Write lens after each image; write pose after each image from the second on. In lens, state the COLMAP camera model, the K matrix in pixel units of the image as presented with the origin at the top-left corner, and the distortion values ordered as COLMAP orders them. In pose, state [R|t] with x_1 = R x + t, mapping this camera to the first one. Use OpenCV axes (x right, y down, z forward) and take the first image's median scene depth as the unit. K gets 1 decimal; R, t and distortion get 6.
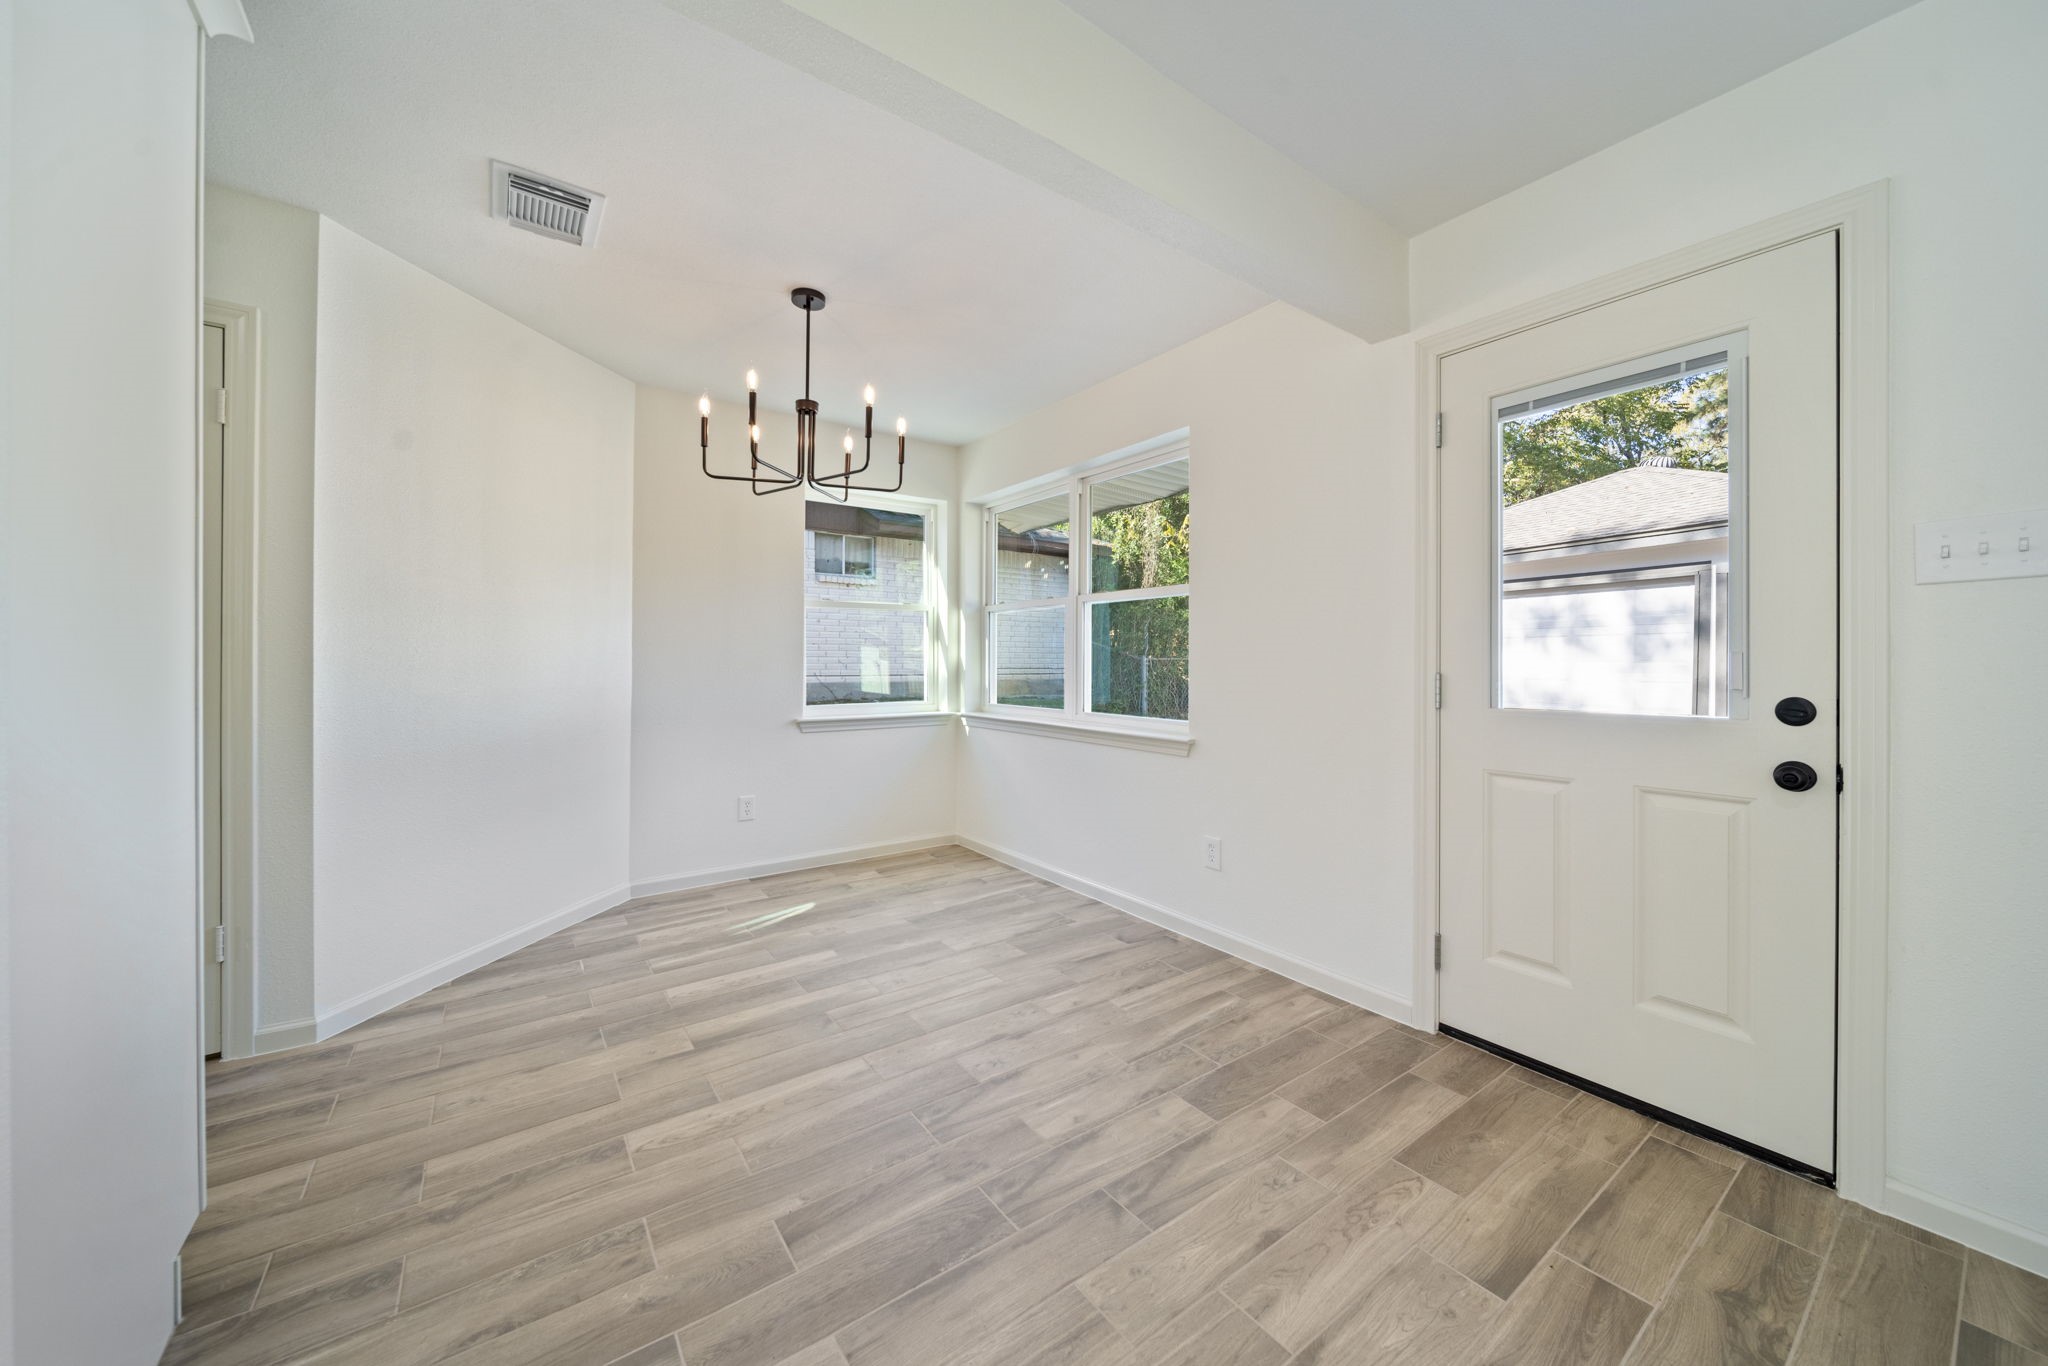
lens RADIAL K [[721.9, 0, 1025.5], [0, 721.9, 676.2], [0, 0, 1]] dist [0.000094, -0.000198]
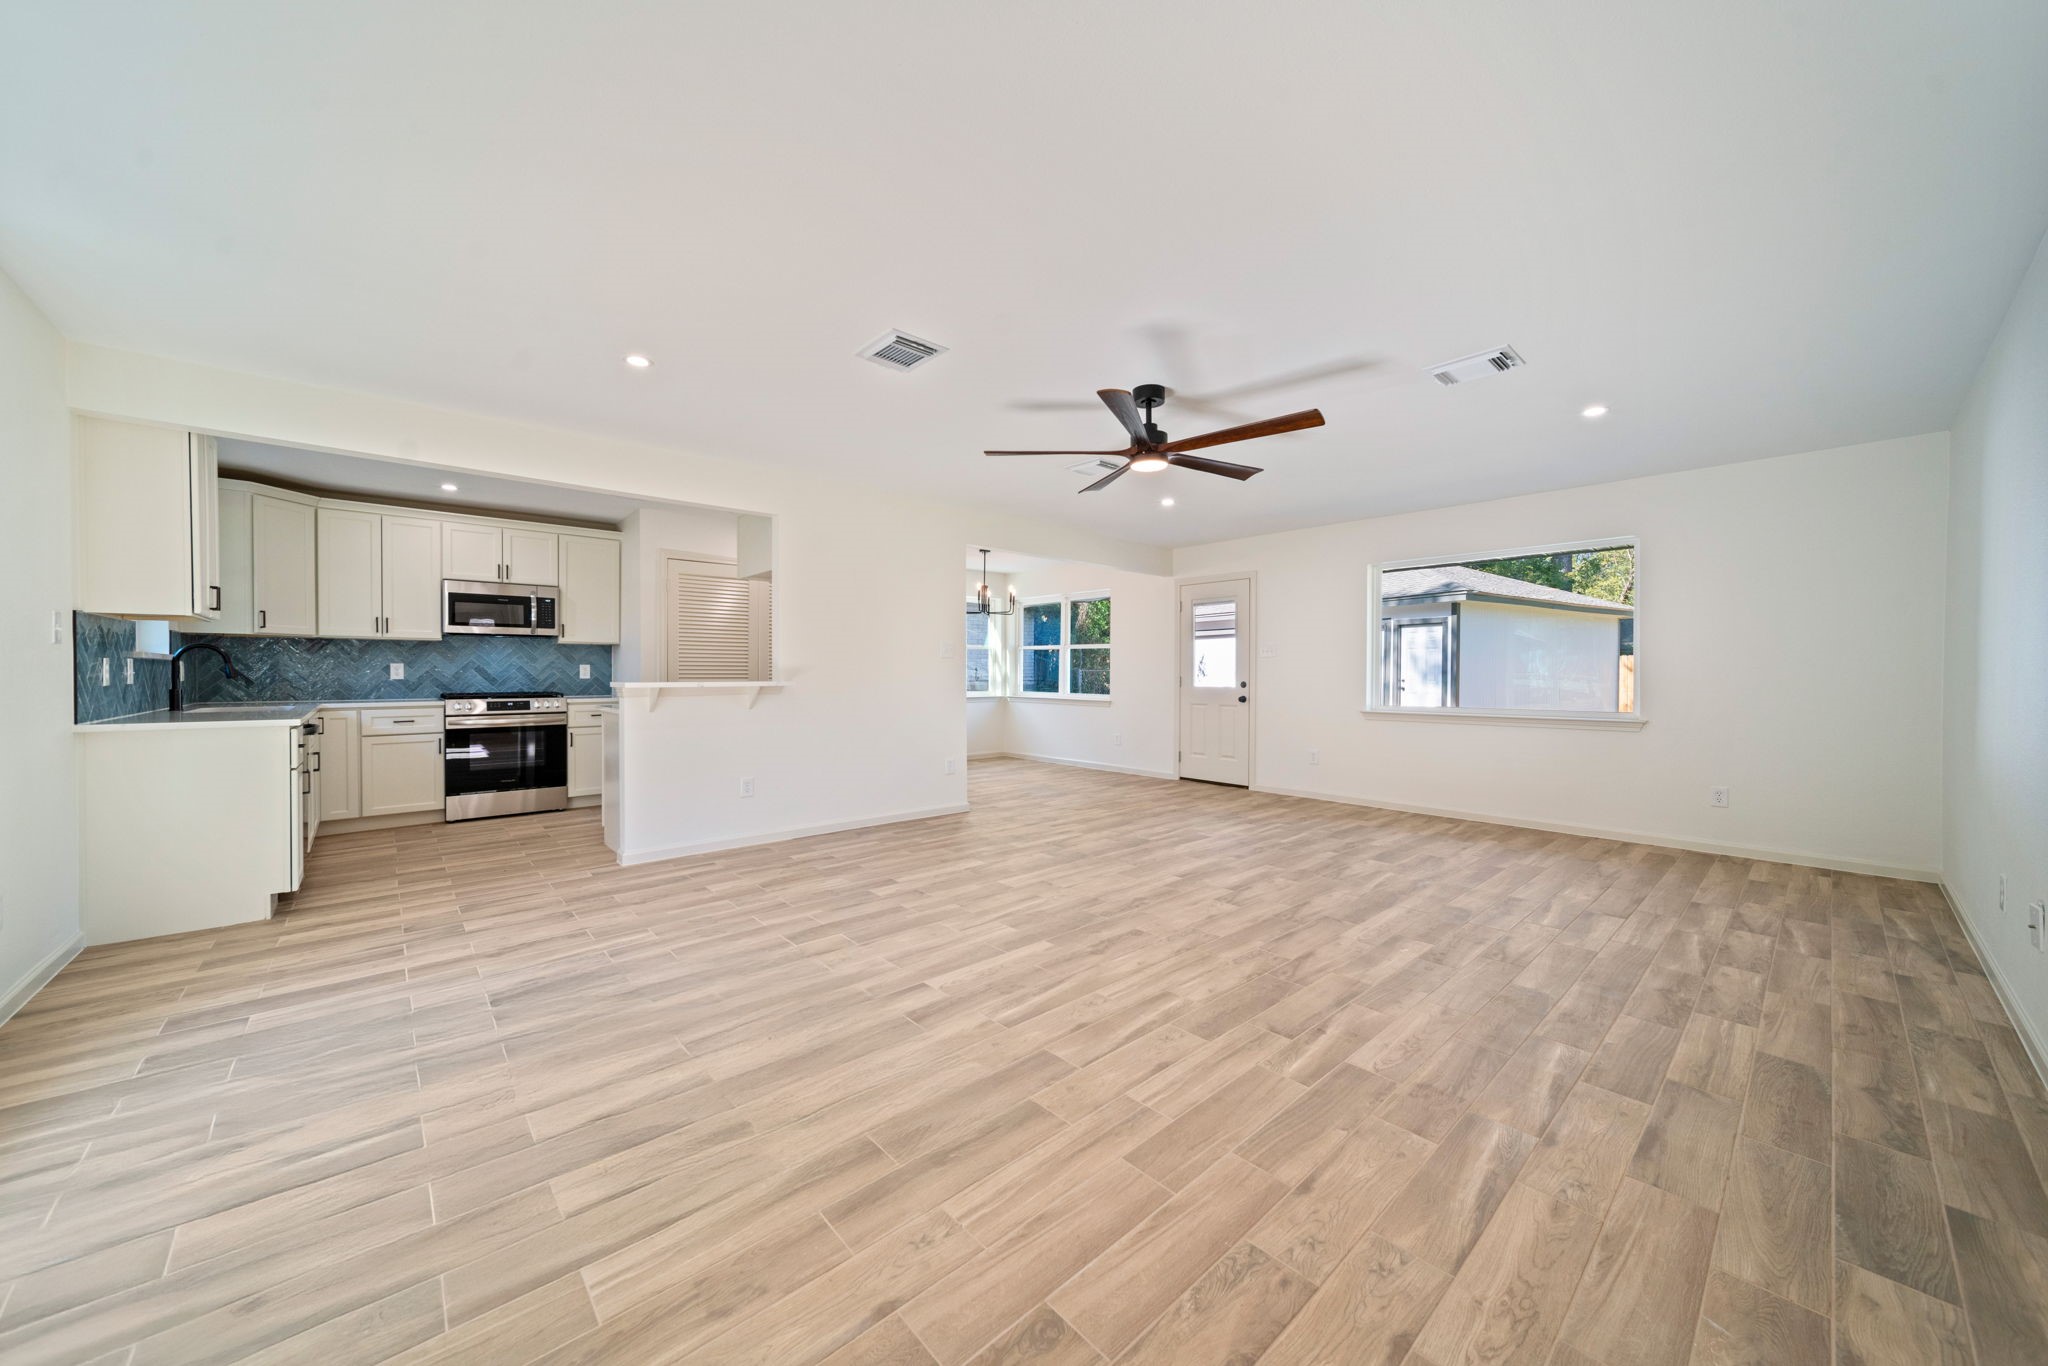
lens RADIAL K [[721.9, 0, 1025.5], [0, 721.9, 676.2], [0, 0, 1]] dist [0.000094, -0.000198]
pose [[0.993277, 0.001732, 0.115753, -0.329608], [-0.000280, 0.999921, -0.012561, 0.022608], [-0.115765, 0.012444, 0.993199, -1.375591]]
